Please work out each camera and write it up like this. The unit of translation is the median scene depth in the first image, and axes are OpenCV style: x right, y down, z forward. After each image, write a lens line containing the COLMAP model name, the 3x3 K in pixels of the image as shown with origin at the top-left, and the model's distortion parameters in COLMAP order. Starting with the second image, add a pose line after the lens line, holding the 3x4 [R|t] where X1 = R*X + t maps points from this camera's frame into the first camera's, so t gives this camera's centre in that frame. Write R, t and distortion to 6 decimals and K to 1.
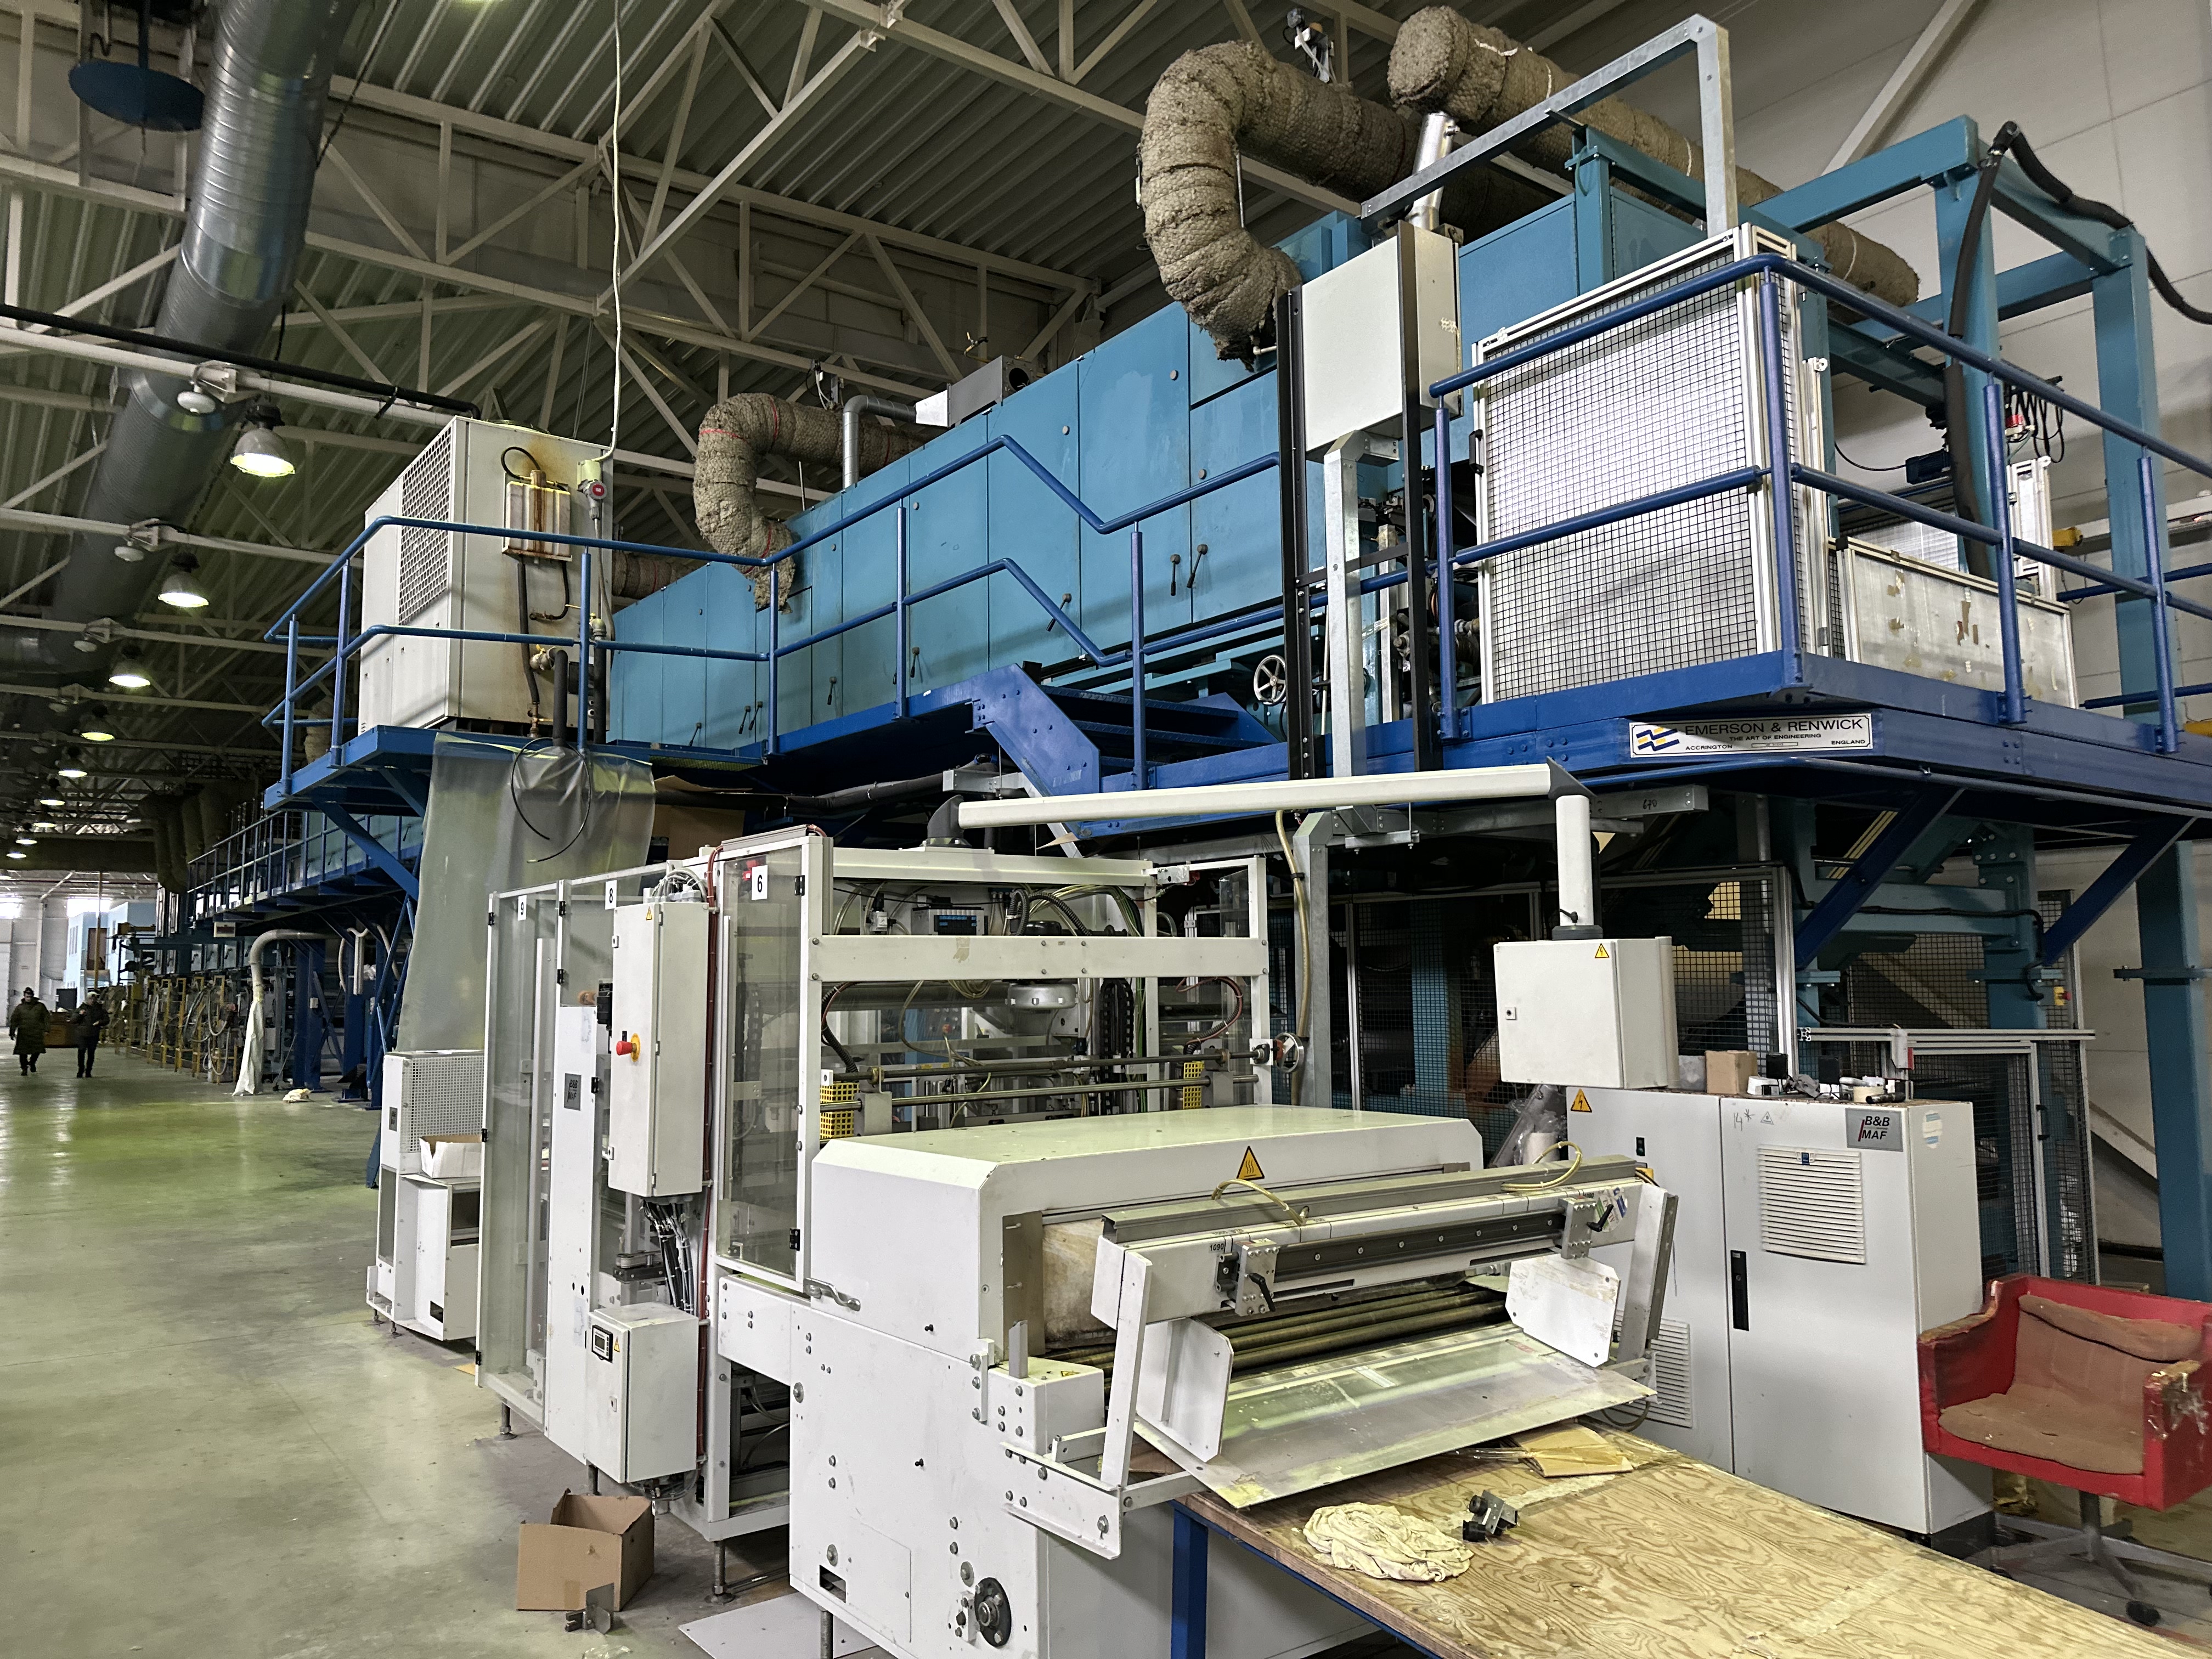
lens RADIAL K [[1553.6, 0, 1092.6], [0, 1553.6, 826.8], [0, 0, 1]] dist [0.017646, -0.019732]
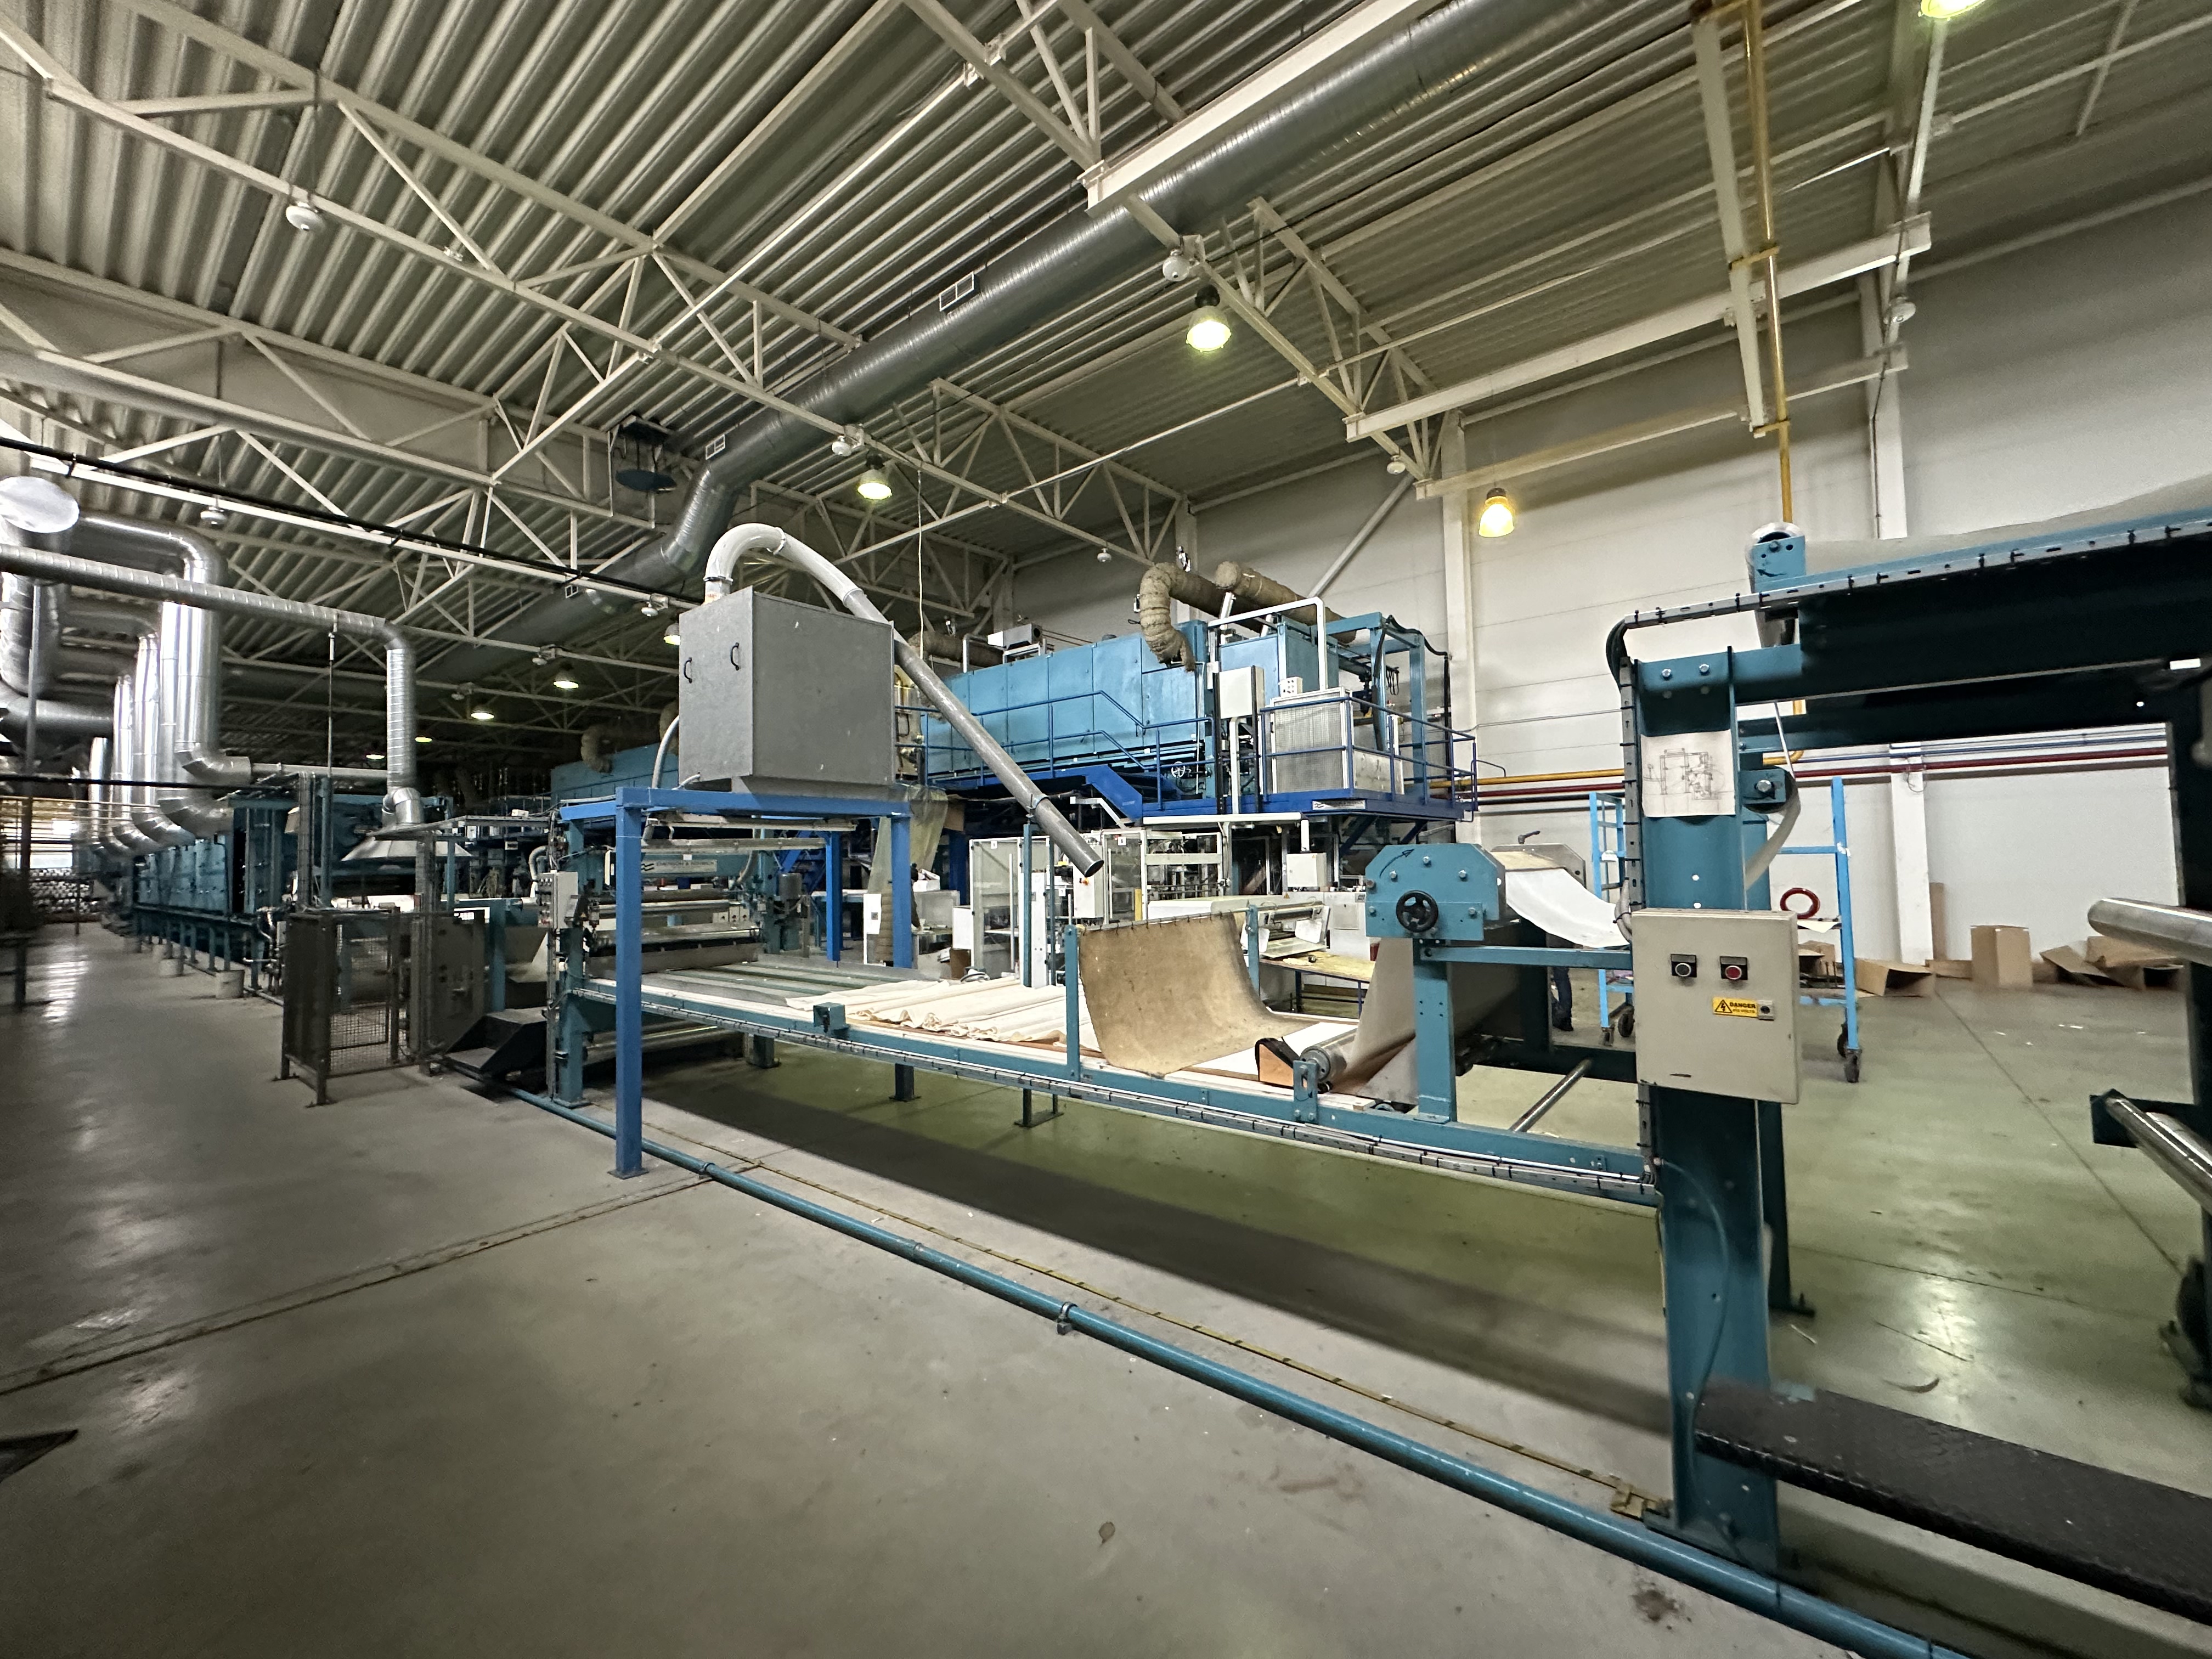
lens RADIAL K [[877.8, 0, 1097.9], [0, 877.8, 828.2], [0, 0, 1]] dist [0.001142, -0.000719]
pose [[0.968672, 0.000673, 0.248343, -0.687908], [-0.013502, 0.998660, 0.049959, -0.090489], [-0.247977, -0.051747, 0.967383, -0.981554]]
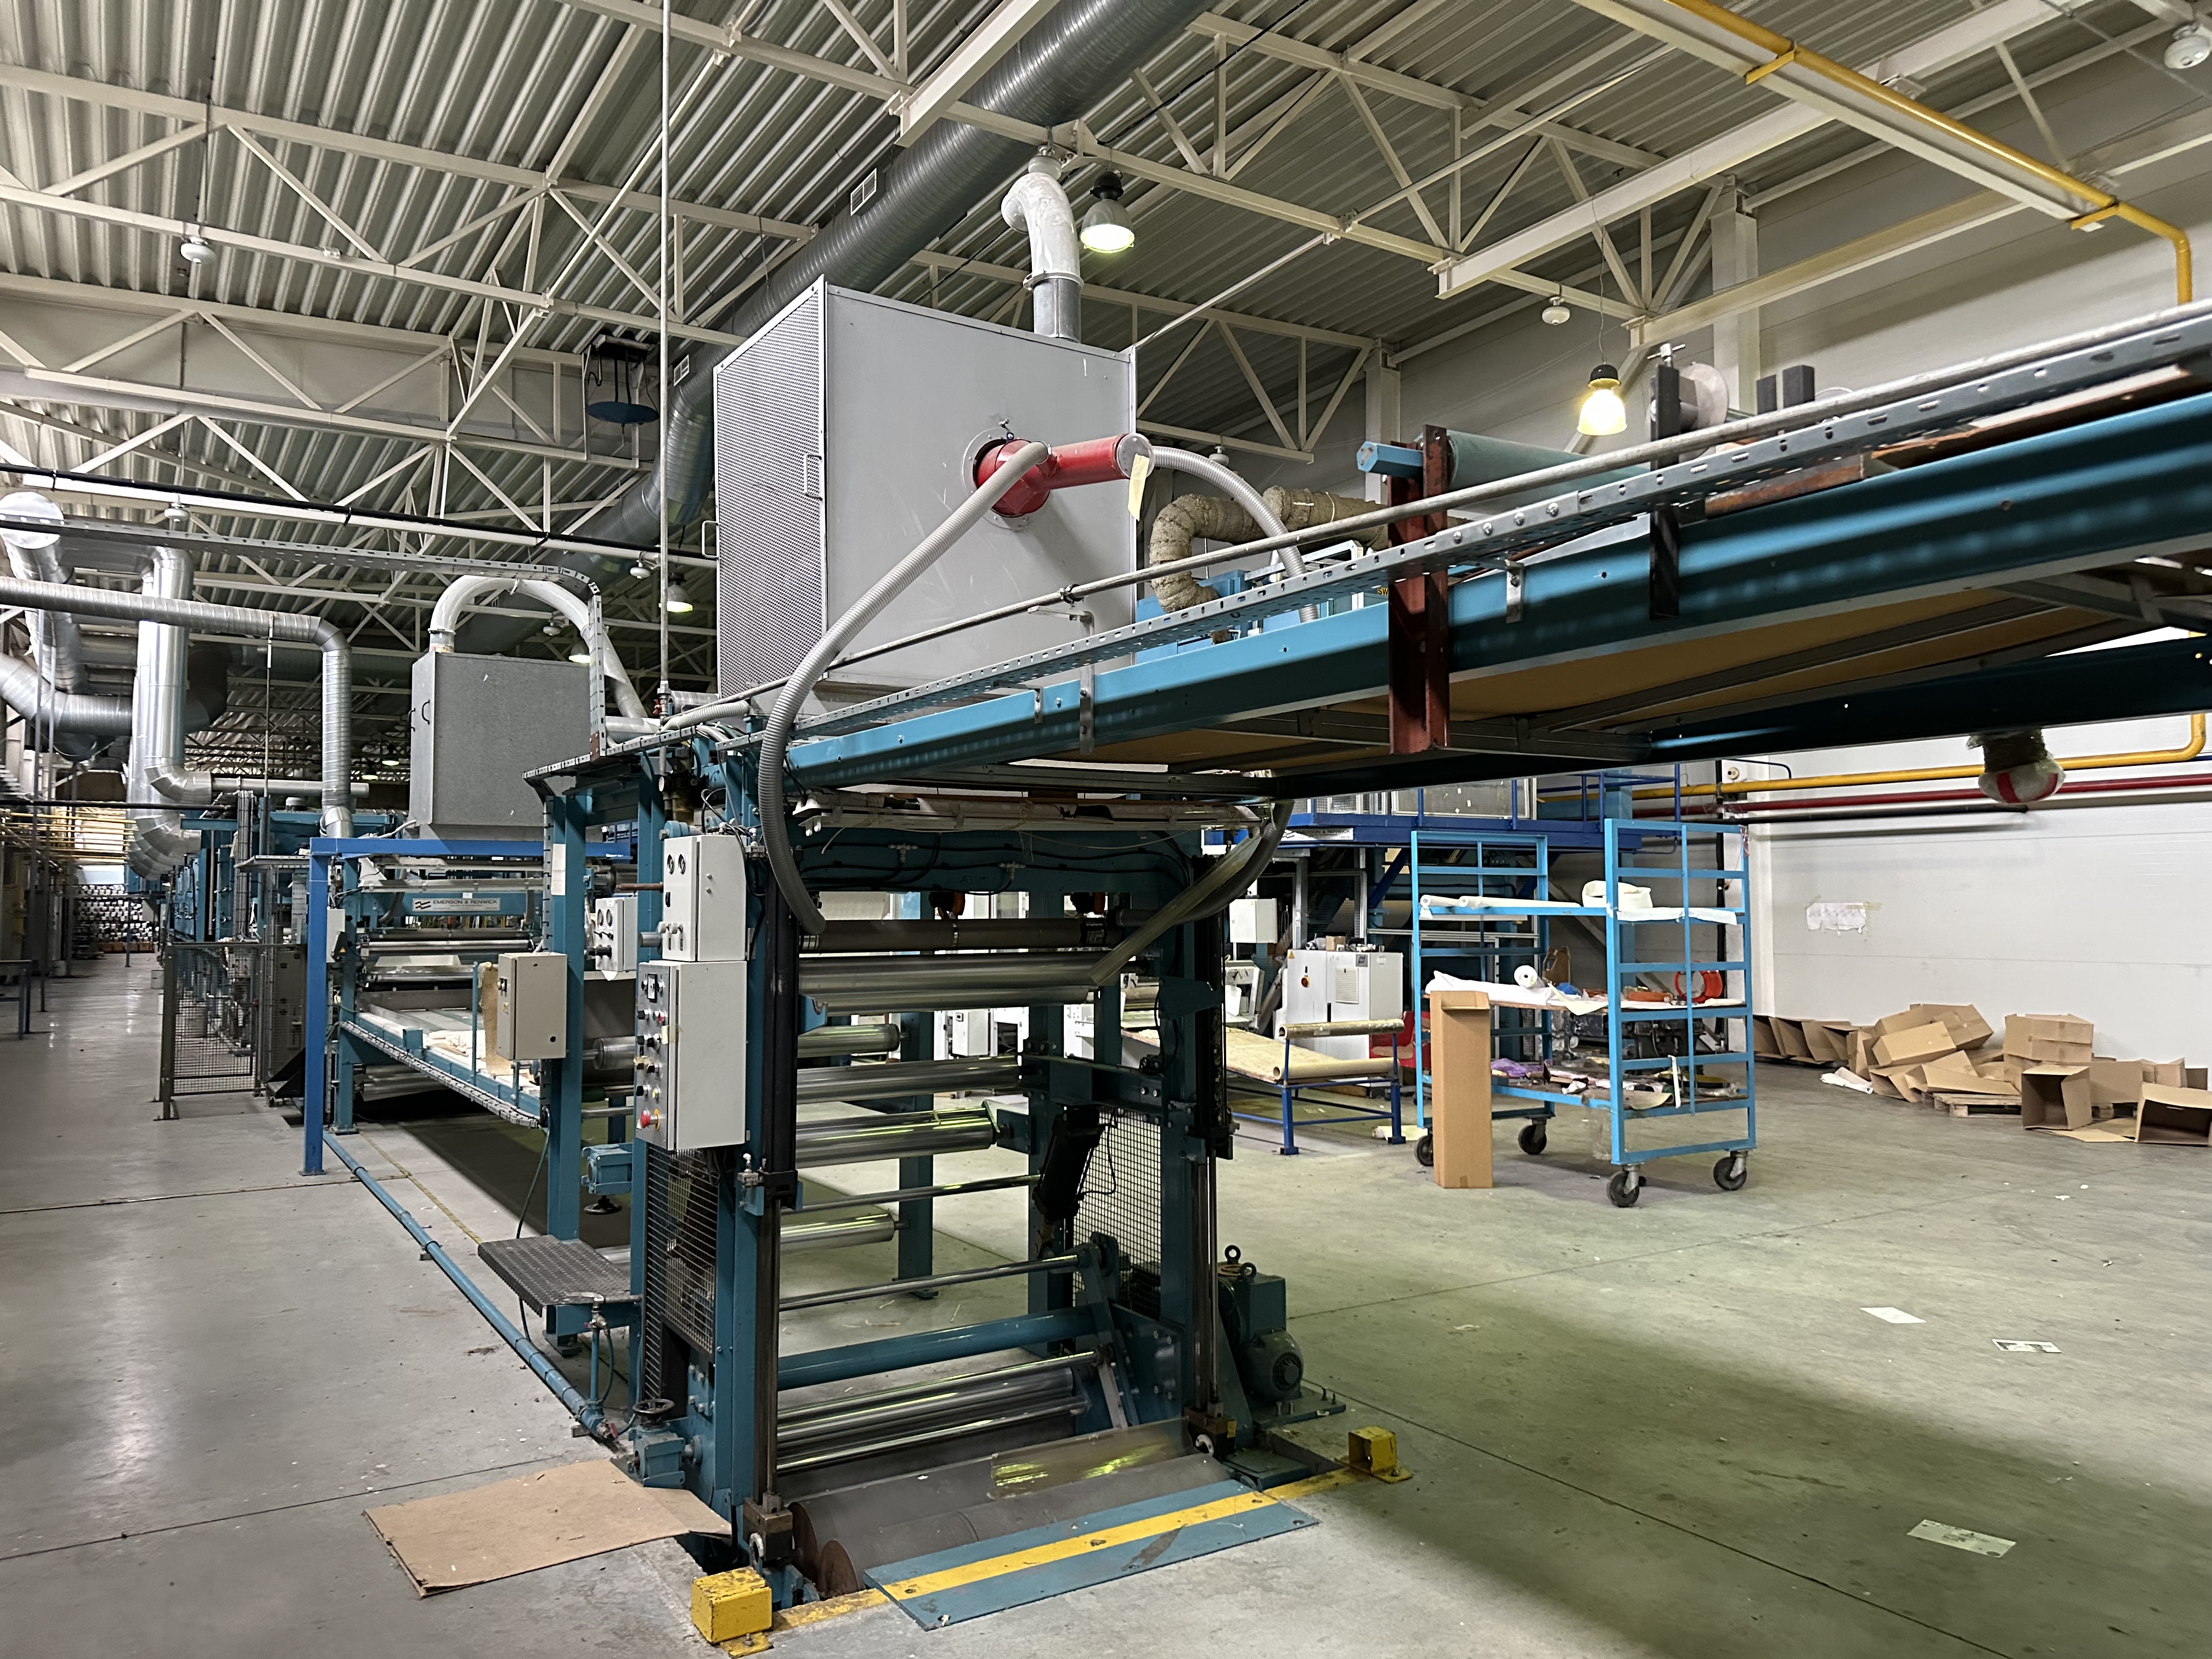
lens RADIAL K [[1553.6, 0, 1116.1], [0, 1553.6, 831.2], [0, 0, 1]] dist [0.017646, -0.019732]
pose [[0.997592, 0.004253, -0.069227, 0.199002], [-0.000591, 0.998603, 0.052830, -0.194764], [0.069355, -0.052662, 0.996201, -1.811173]]
